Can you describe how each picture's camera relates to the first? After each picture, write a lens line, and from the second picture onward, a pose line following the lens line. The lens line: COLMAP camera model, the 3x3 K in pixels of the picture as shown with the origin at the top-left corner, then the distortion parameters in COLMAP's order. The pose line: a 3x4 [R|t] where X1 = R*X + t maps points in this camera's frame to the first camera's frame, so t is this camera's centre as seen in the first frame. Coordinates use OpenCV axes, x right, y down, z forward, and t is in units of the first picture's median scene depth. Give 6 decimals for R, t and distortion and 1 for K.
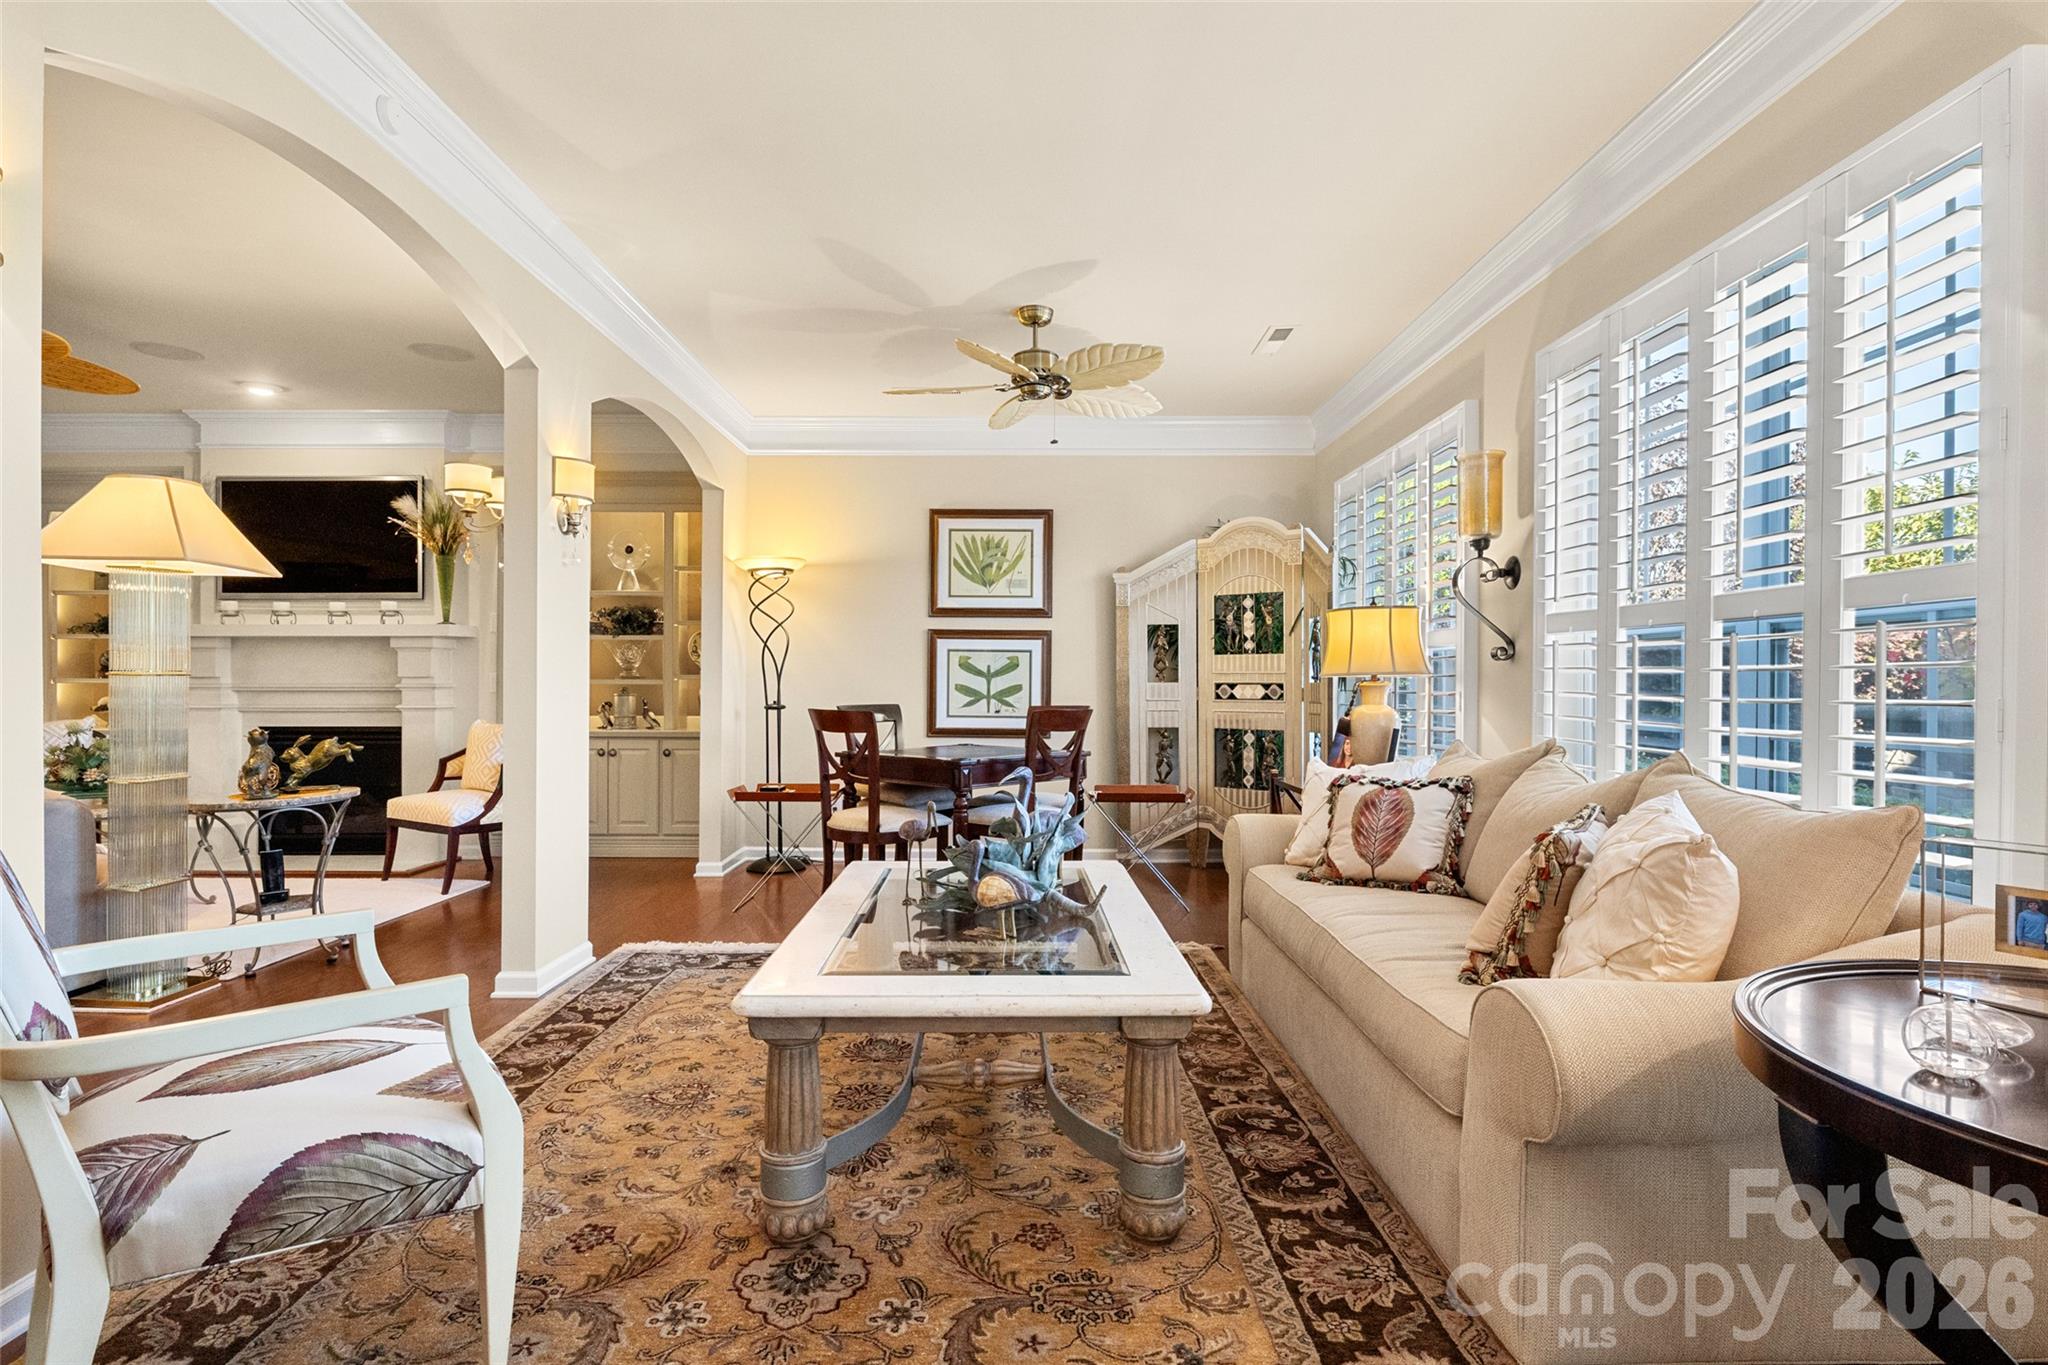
lens RADIAL K [[1007.9, 0, 1024.0], [0, 1007.9, 682.5], [0, 0, 1]] dist [0.000772, -0.000133]
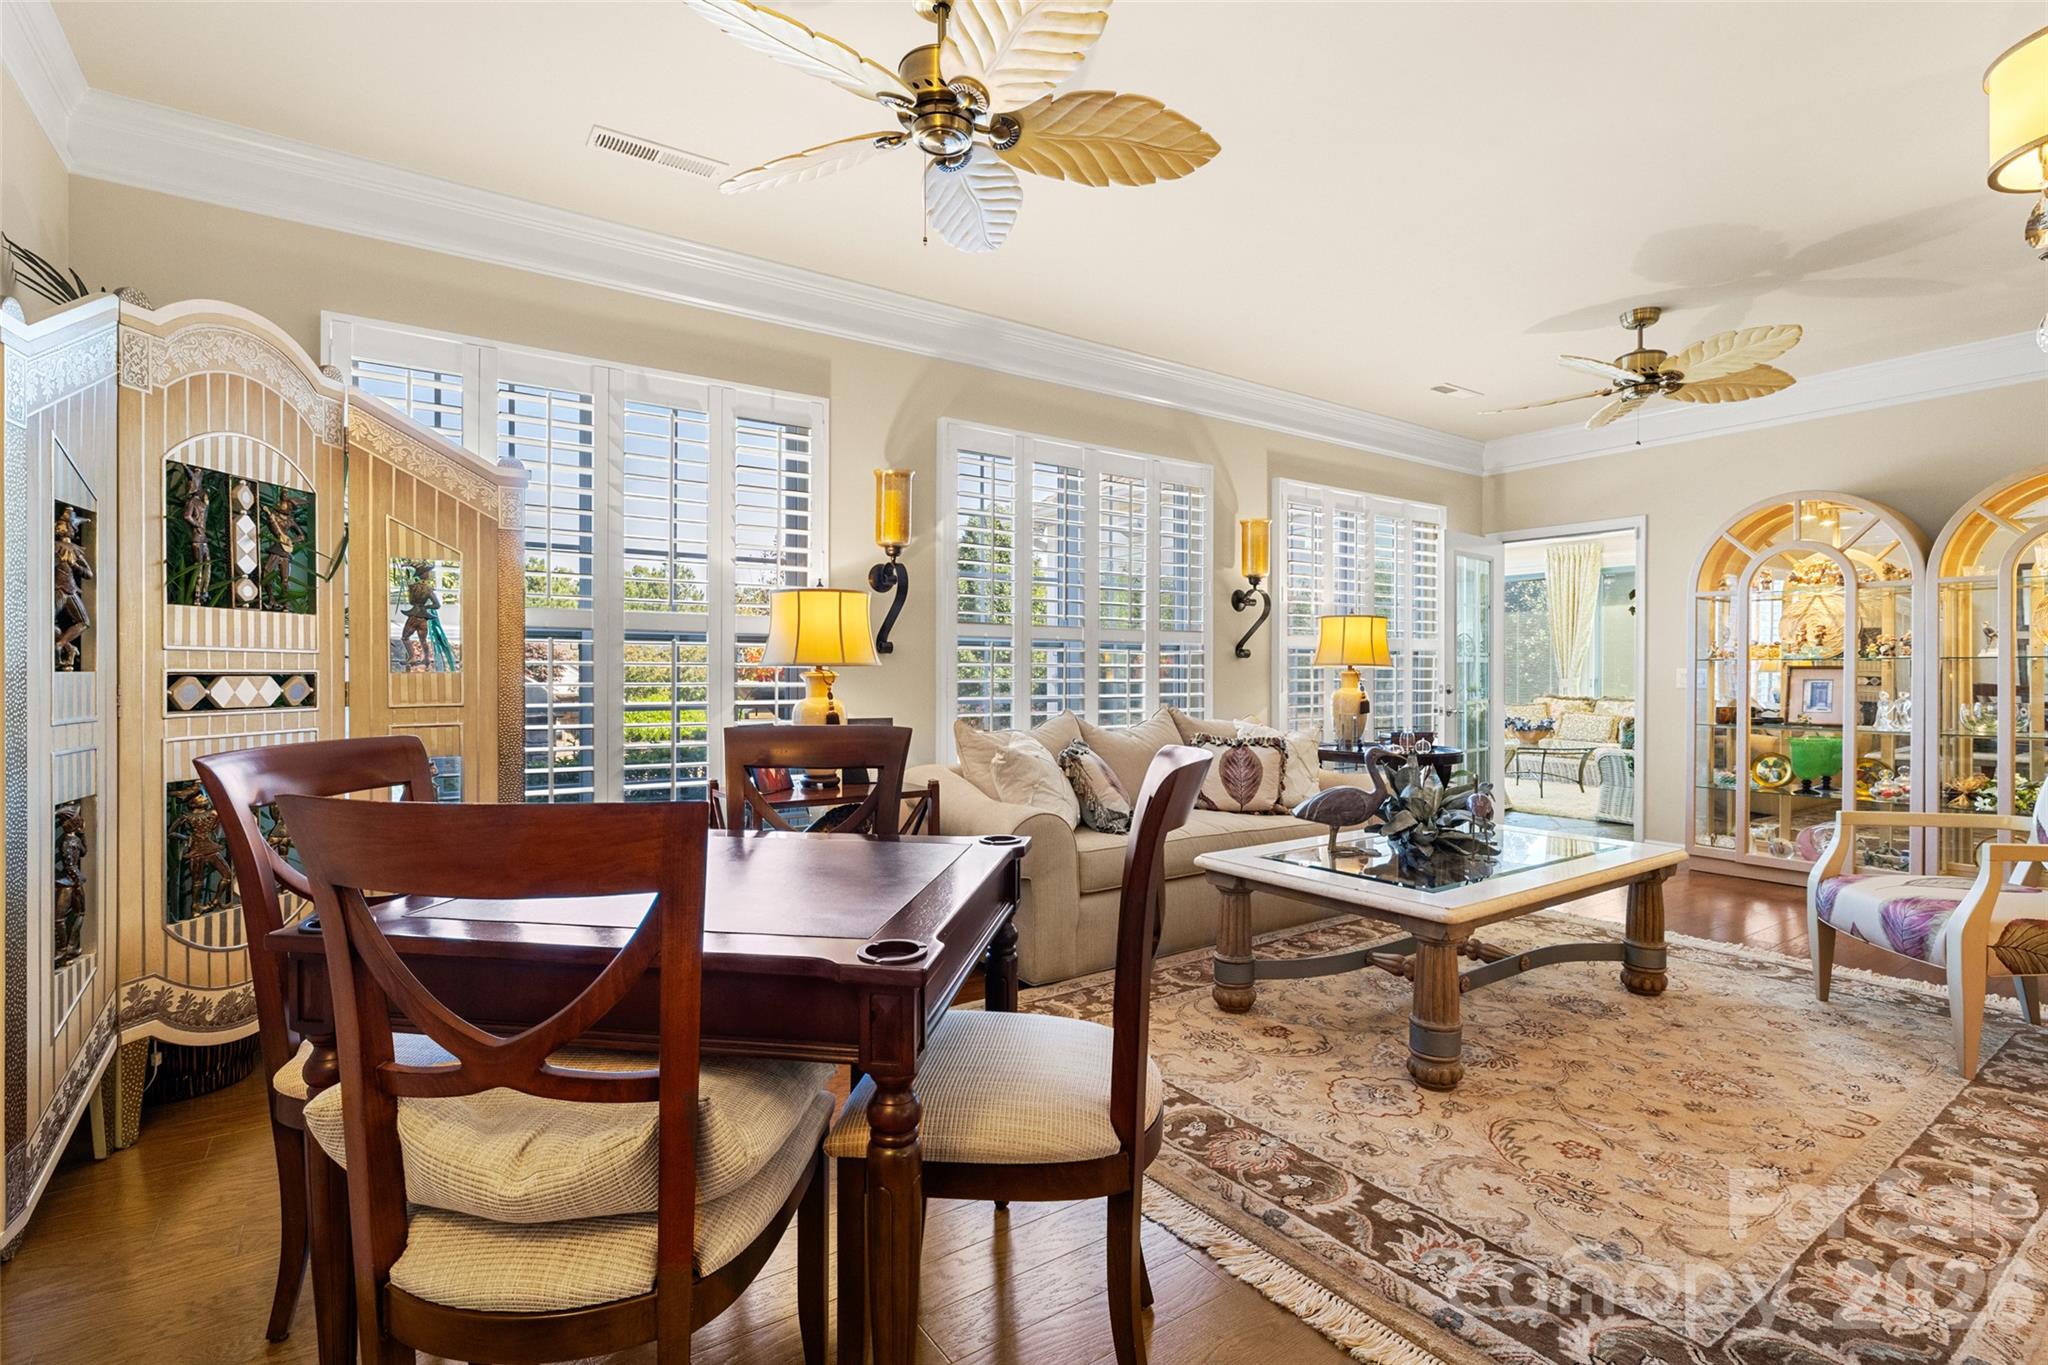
lens RADIAL K [[960.2, 0, 1024.0], [0, 960.2, 682.5], [0, 0, 1]] dist [0.000770, 0.000467]
pose [[-0.566343, -0.013182, 0.824064, -0.329321], [-0.003926, 0.999904, 0.013297, -0.002171], [-0.824160, 0.004295, -0.566340, 0.945087]]
